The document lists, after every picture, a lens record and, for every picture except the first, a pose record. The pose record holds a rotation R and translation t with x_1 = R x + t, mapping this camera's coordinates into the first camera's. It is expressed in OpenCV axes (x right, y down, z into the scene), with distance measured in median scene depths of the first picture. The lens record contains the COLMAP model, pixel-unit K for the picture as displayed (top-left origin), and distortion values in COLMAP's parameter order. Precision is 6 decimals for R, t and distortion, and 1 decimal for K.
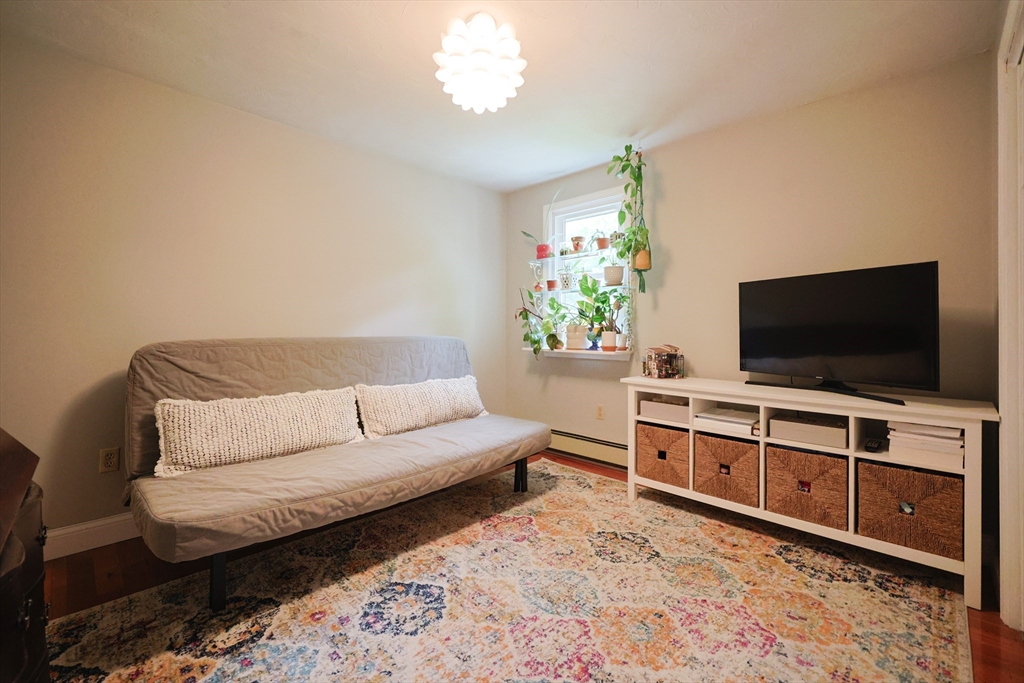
lens RADIAL K [[434.7, 0, 512.3], [0, 434.7, 325.7], [0, 0, 1]] dist [-0.002647, -0.000112]
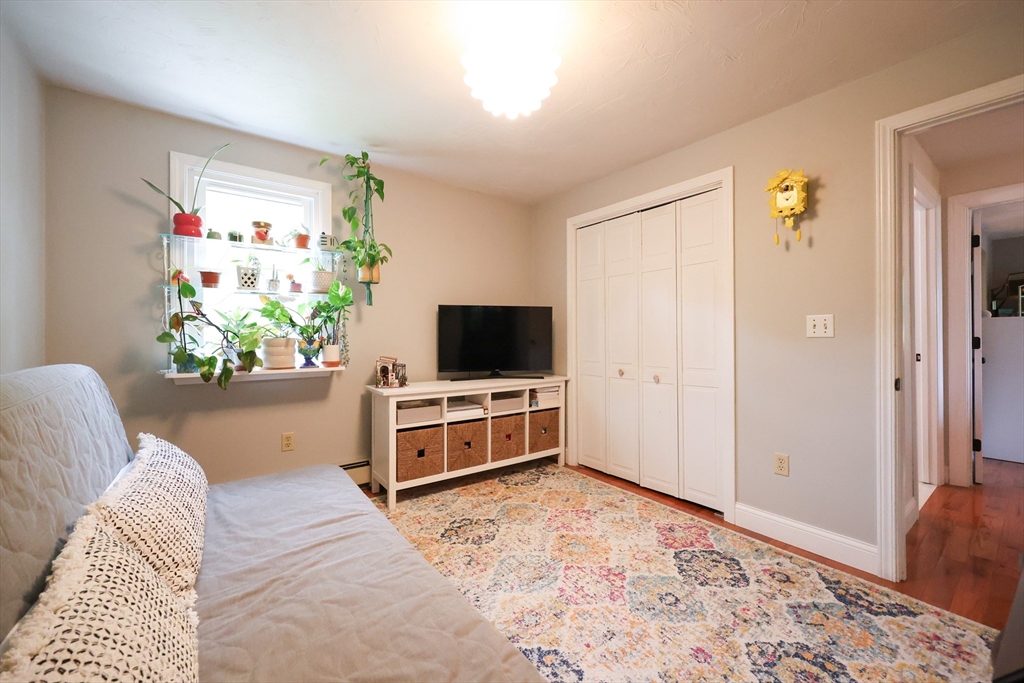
lens RADIAL K [[411.5, 0, 512.1], [0, 411.5, 336.5], [0, 0, 1]] dist [-0.003344, -0.000132]
pose [[0.148026, -0.004645, 0.988973, -0.827247], [-0.001895, 0.999986, 0.004980, -0.013019], [-0.988982, -0.002611, 0.148015, 0.752403]]
